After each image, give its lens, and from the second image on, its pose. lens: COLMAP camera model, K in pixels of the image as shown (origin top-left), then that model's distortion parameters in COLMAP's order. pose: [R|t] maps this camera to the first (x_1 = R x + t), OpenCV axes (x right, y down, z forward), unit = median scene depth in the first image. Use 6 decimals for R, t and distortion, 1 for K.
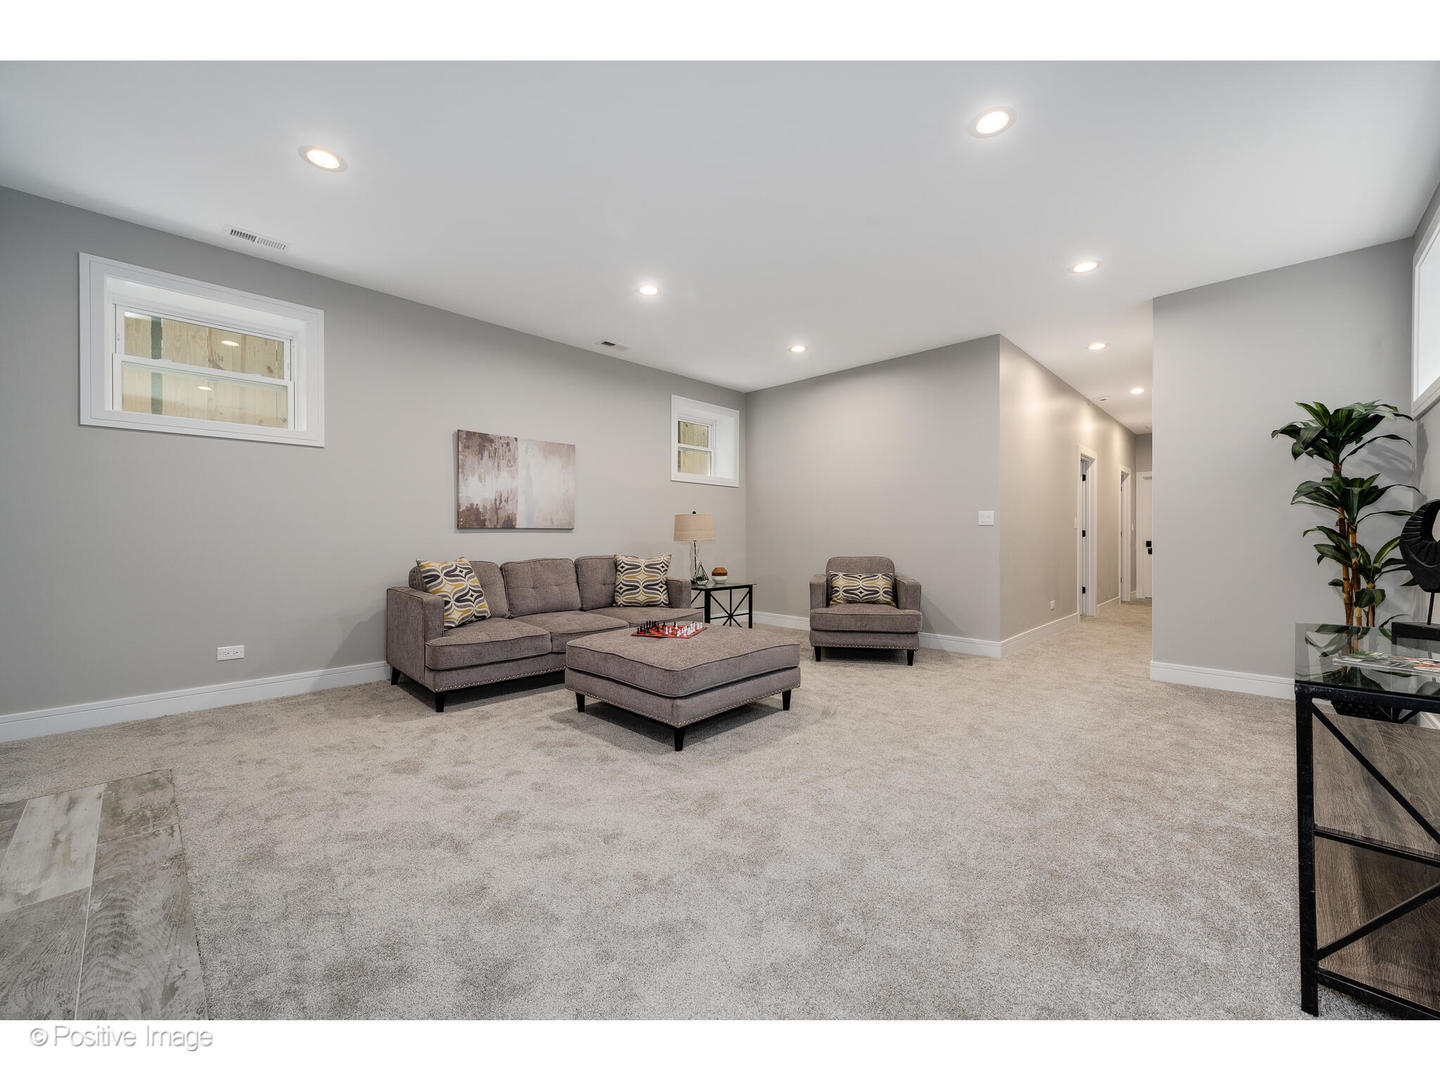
lens RADIAL K [[557.2, 0, 716.7], [0, 557.2, 538.0], [0, 0, 1]] dist [0.000776, -0.000168]
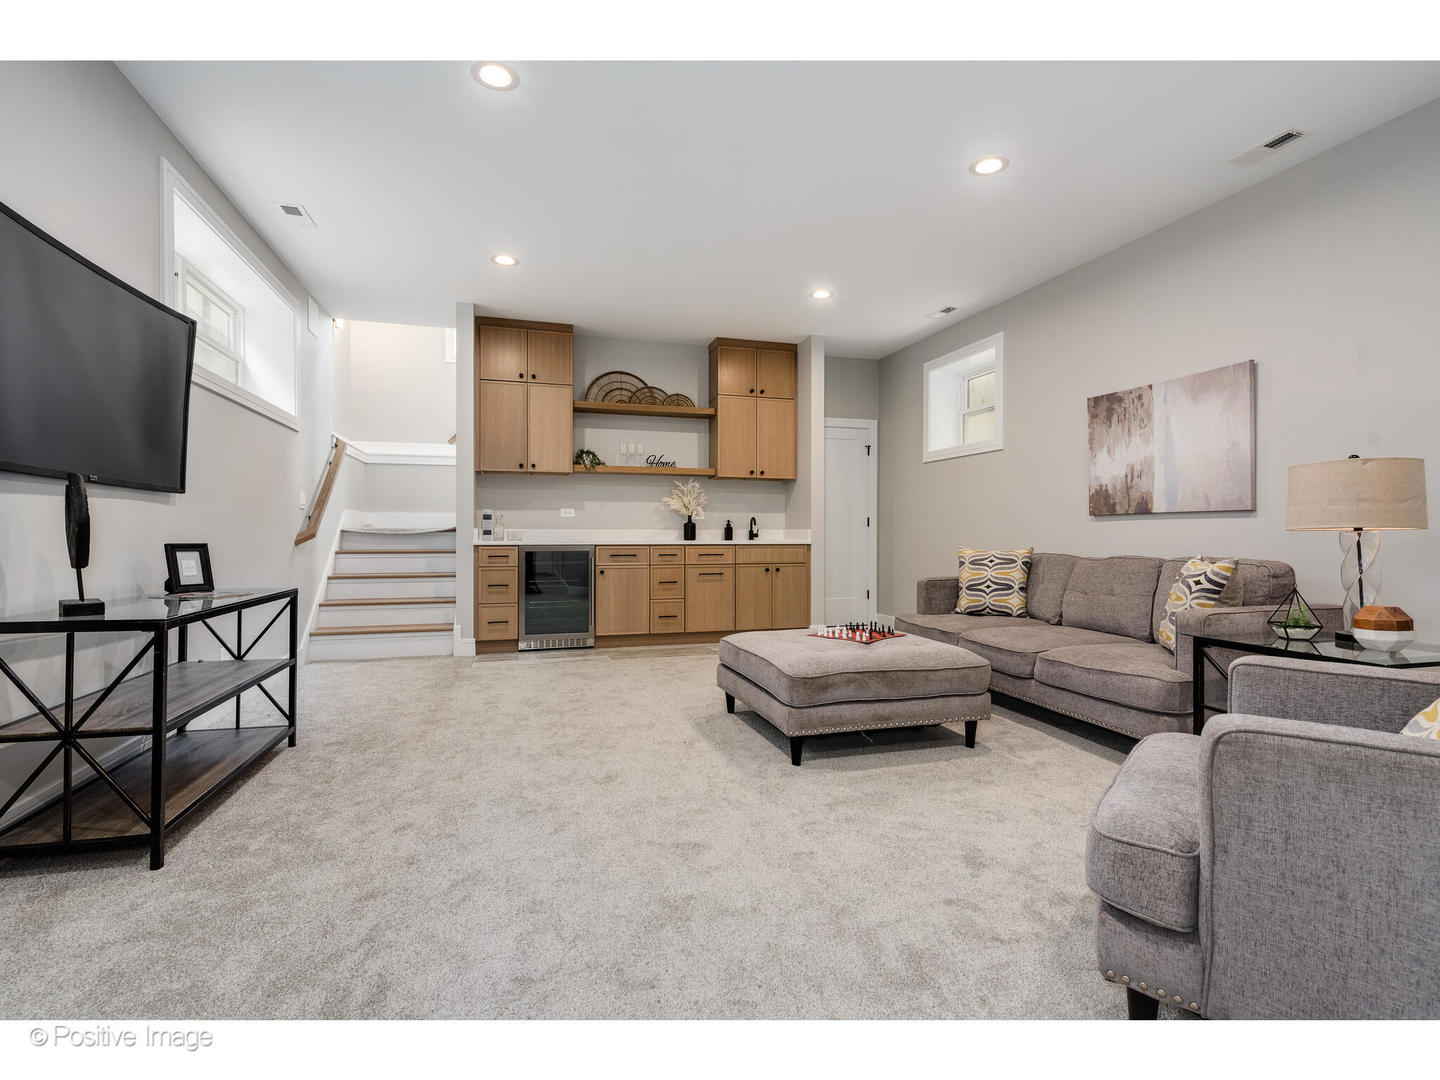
lens RADIAL K [[696.3, 0, 720.2], [0, 696.3, 533.2], [0, 0, 1]] dist [0.001768, 0.000134]
pose [[-0.479891, -0.003651, -0.877321, 0.711742], [-0.007738, 0.999970, 0.000071, 0.012958], [0.877294, 0.006823, -0.479905, 1.001173]]
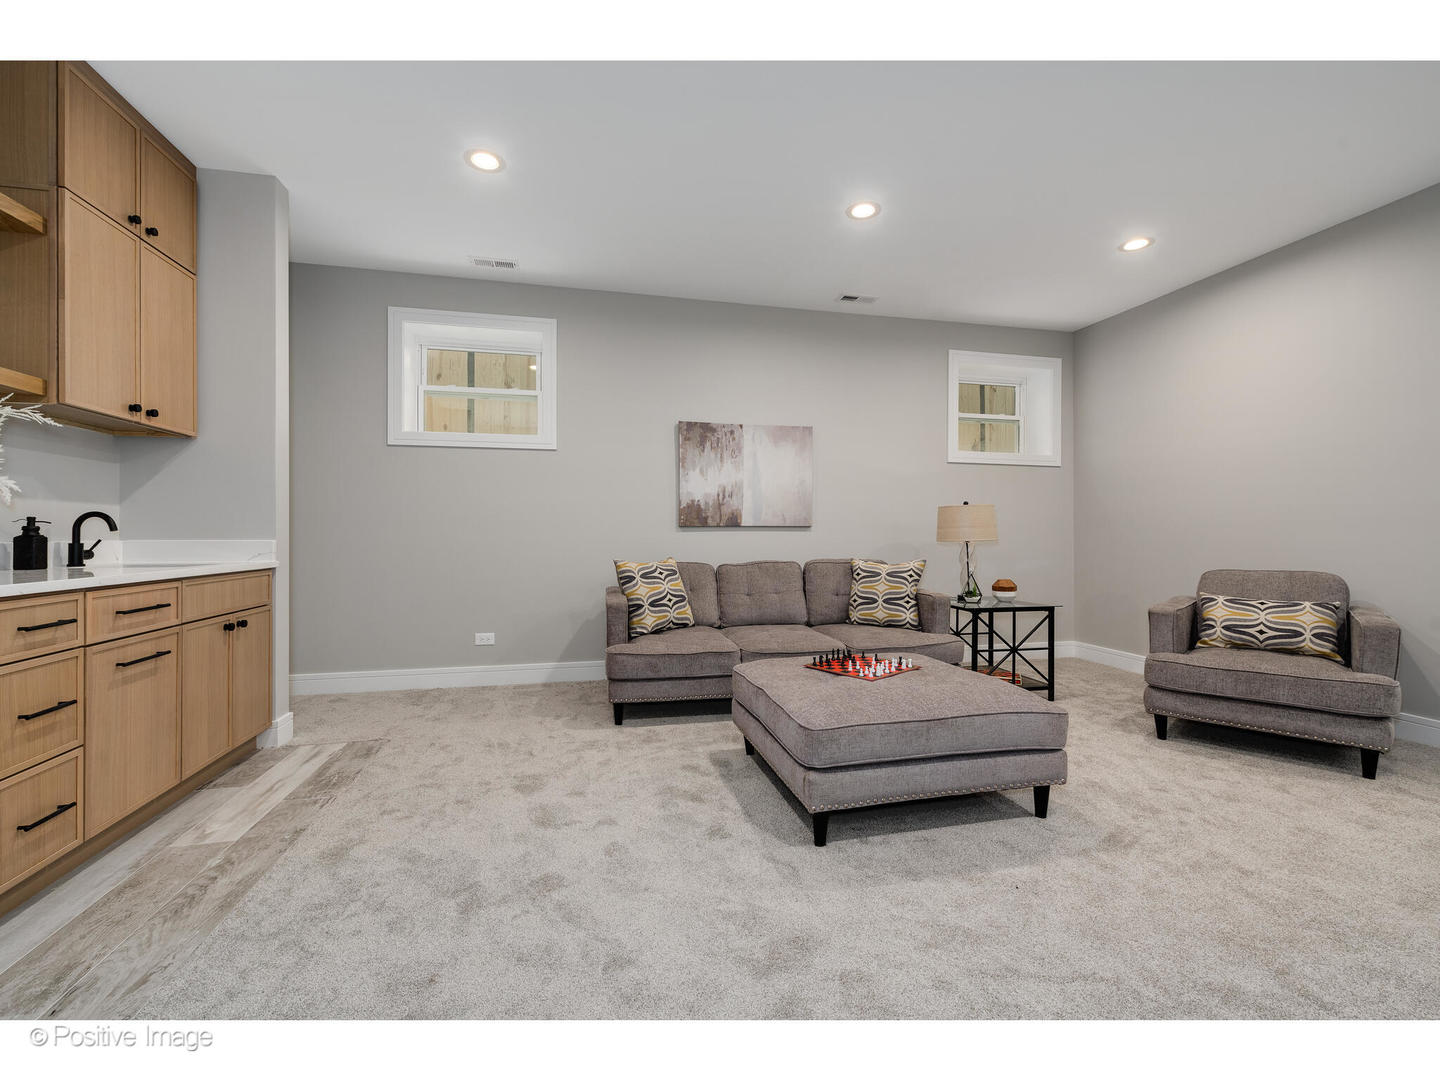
lens RADIAL K [[606.0, 0, 720.4], [0, 606.0, 533.7], [0, 0, 1]] dist [0.000668, -0.000513]
pose [[0.840854, -0.000009, -0.541262, 0.142866], [-0.002850, 0.999986, -0.004445, -0.001055], [0.541255, 0.005280, 0.840842, 0.180242]]
